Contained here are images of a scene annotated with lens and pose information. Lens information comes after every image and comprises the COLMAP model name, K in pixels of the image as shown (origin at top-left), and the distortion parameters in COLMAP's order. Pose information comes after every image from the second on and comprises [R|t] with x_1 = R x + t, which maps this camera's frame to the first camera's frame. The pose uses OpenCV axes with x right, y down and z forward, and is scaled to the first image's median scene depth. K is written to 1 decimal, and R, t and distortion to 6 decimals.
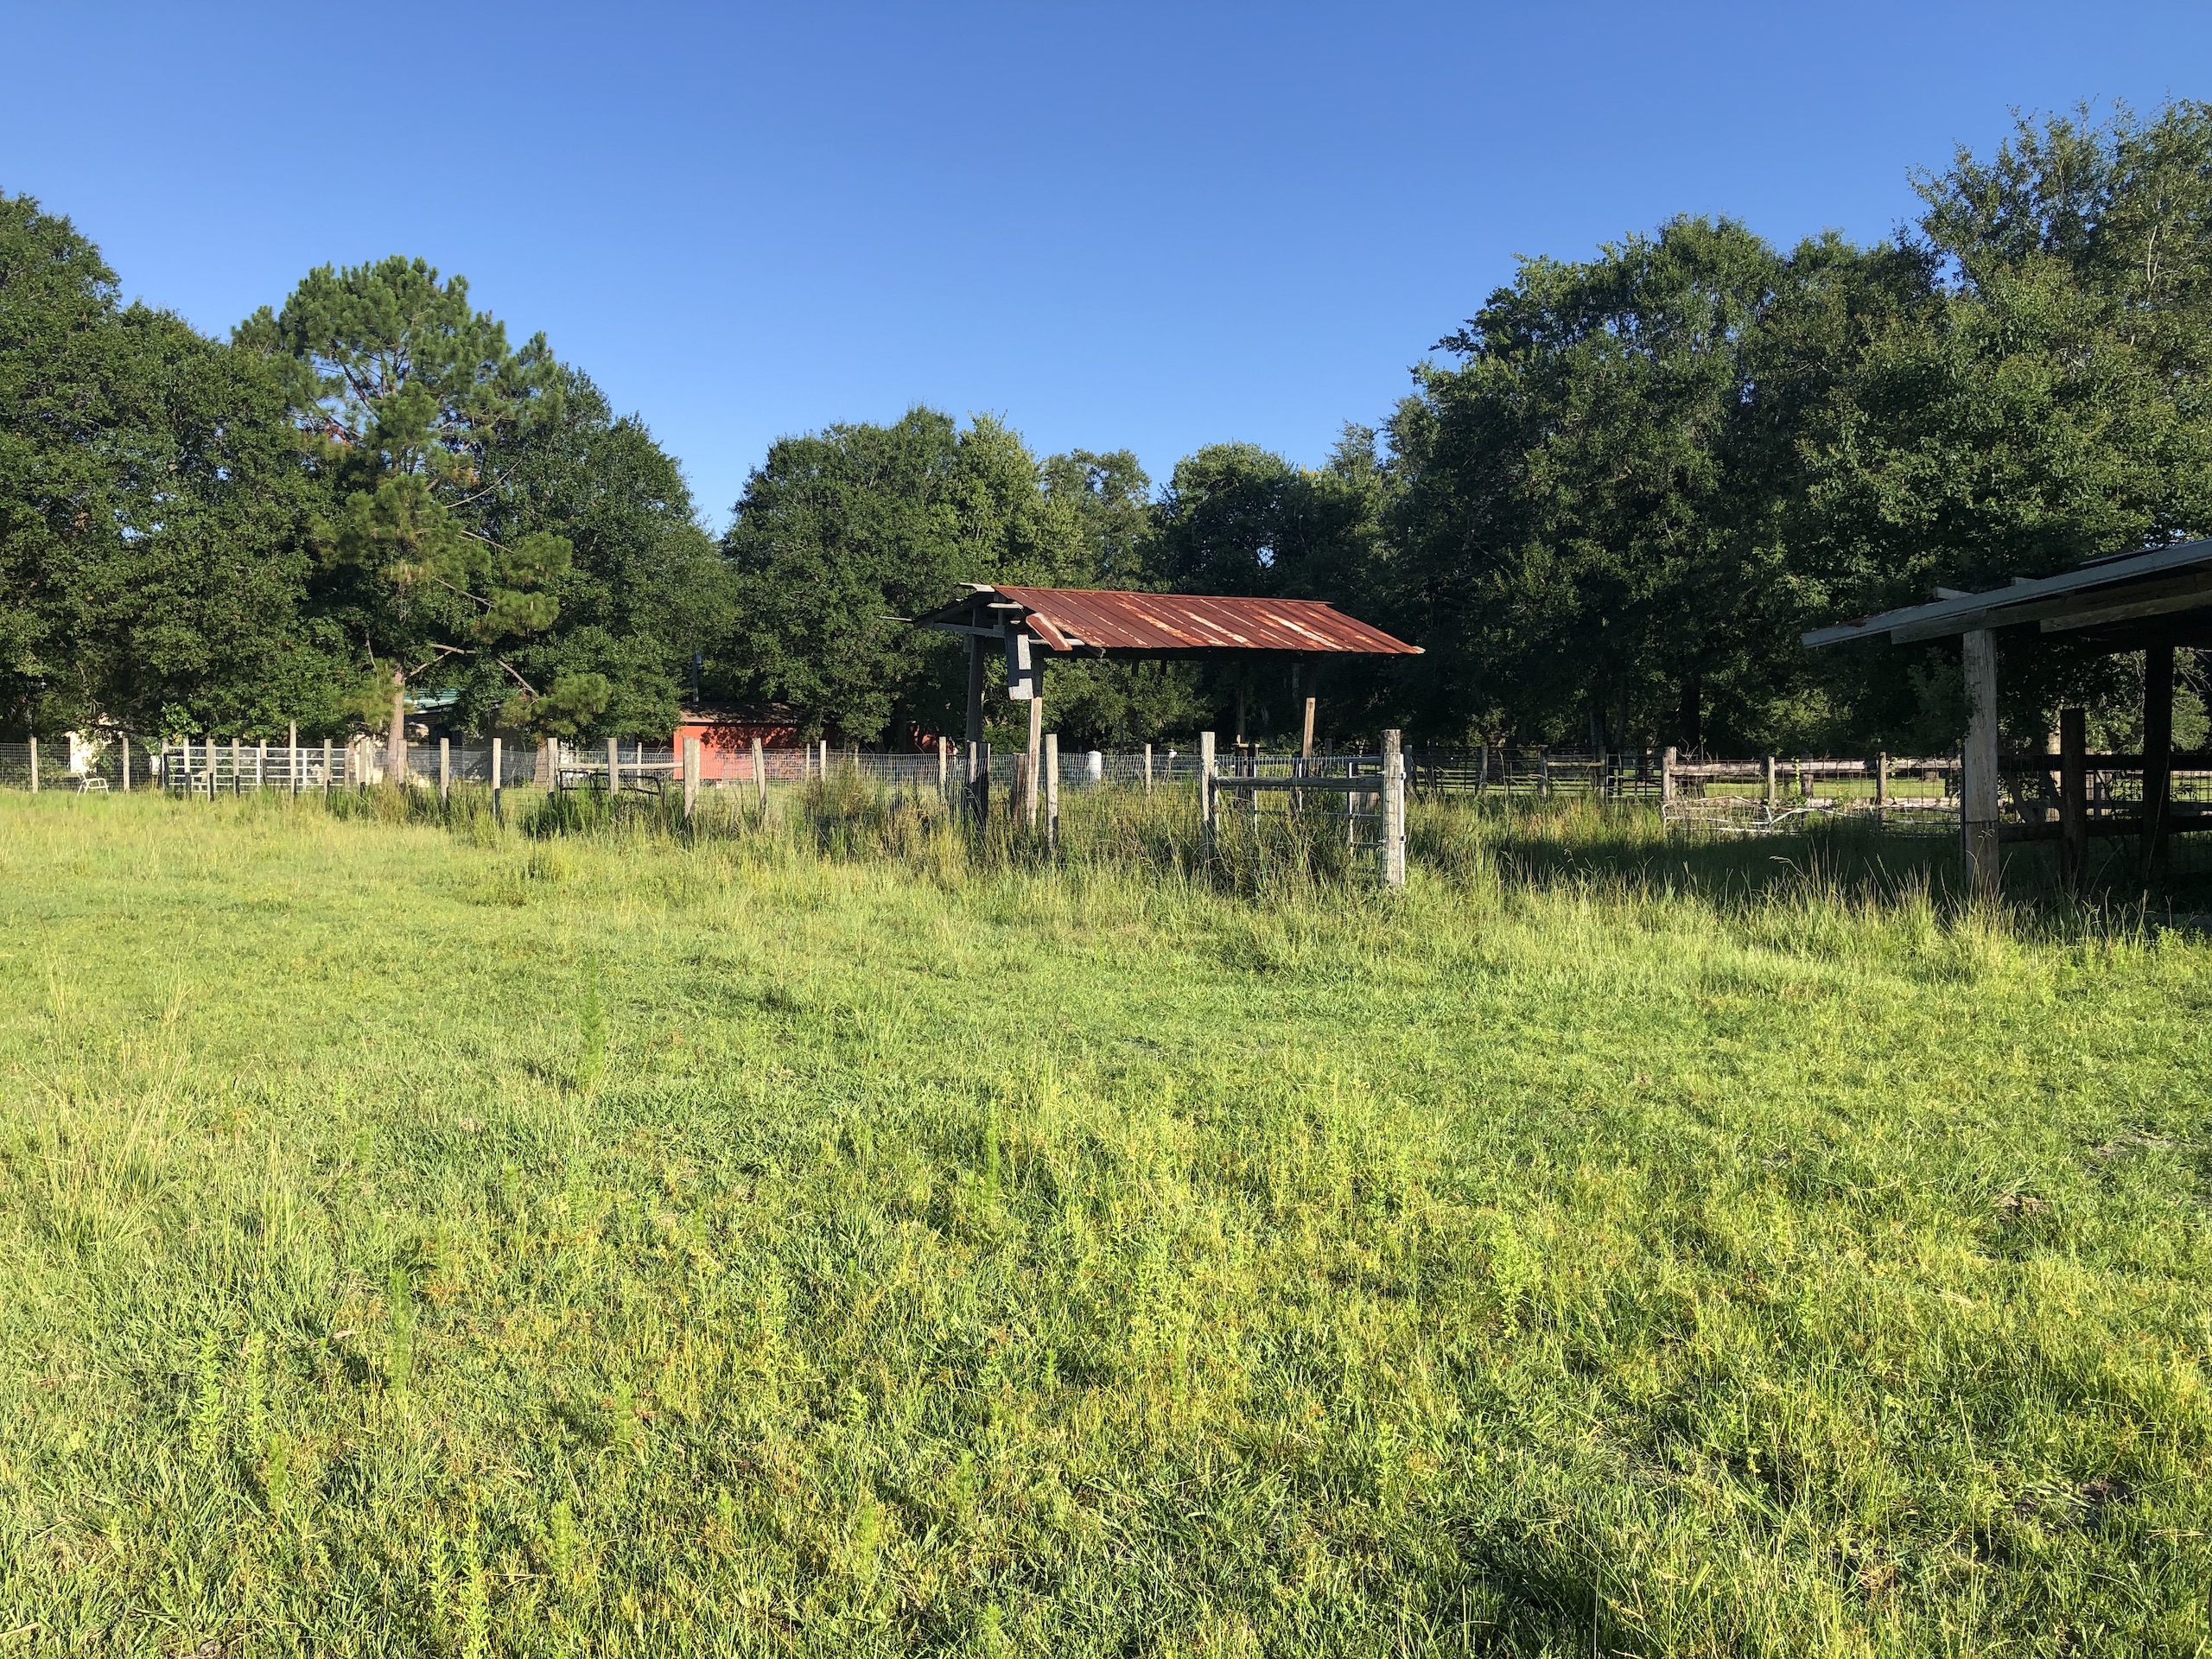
lens RADIAL K [[1819.7, 0, 1103.1], [0, 1819.7, 808.0], [0, 0, 1]] dist [0.021568, -0.011795]
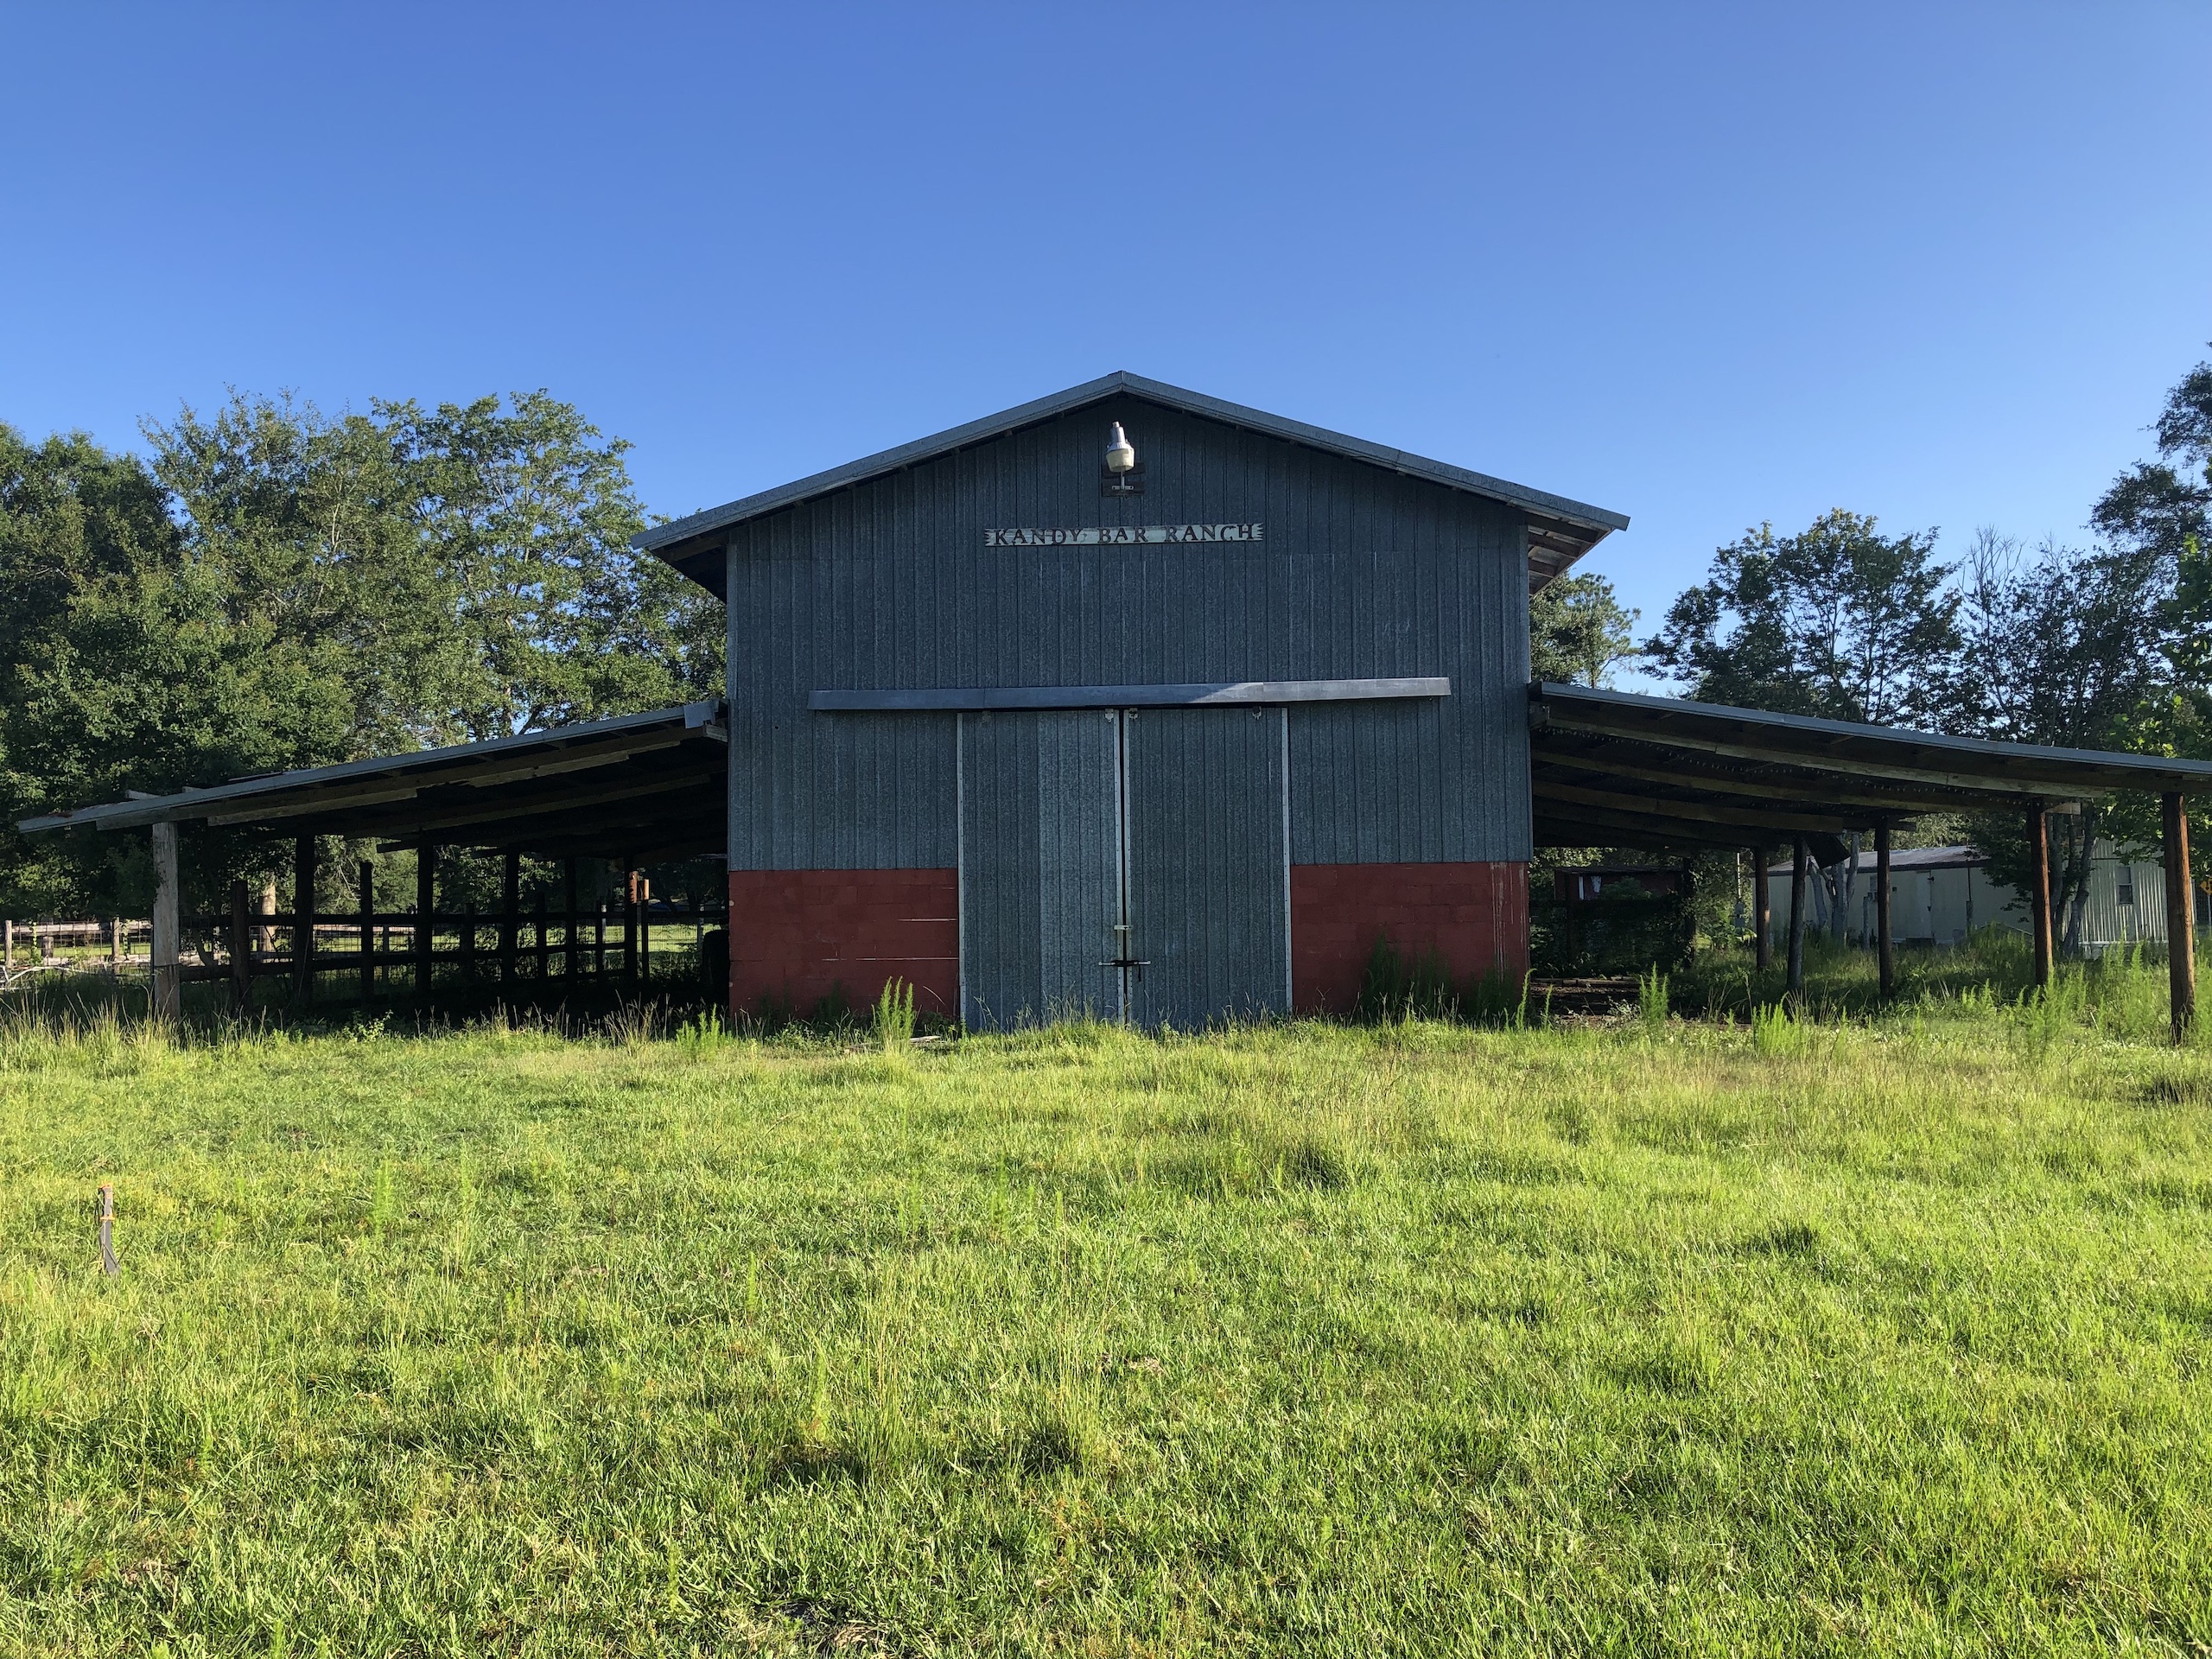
lens RADIAL K [[1819.7, 0, 1089.2], [0, 1819.7, 814.9], [0, 0, 1]] dist [0.021568, -0.011795]
pose [[0.643888, 0.030137, 0.764526, -0.101048], [0.035516, 0.996970, -0.069212, 0.012989], [-0.764295, 0.071718, 0.640867, -0.352031]]
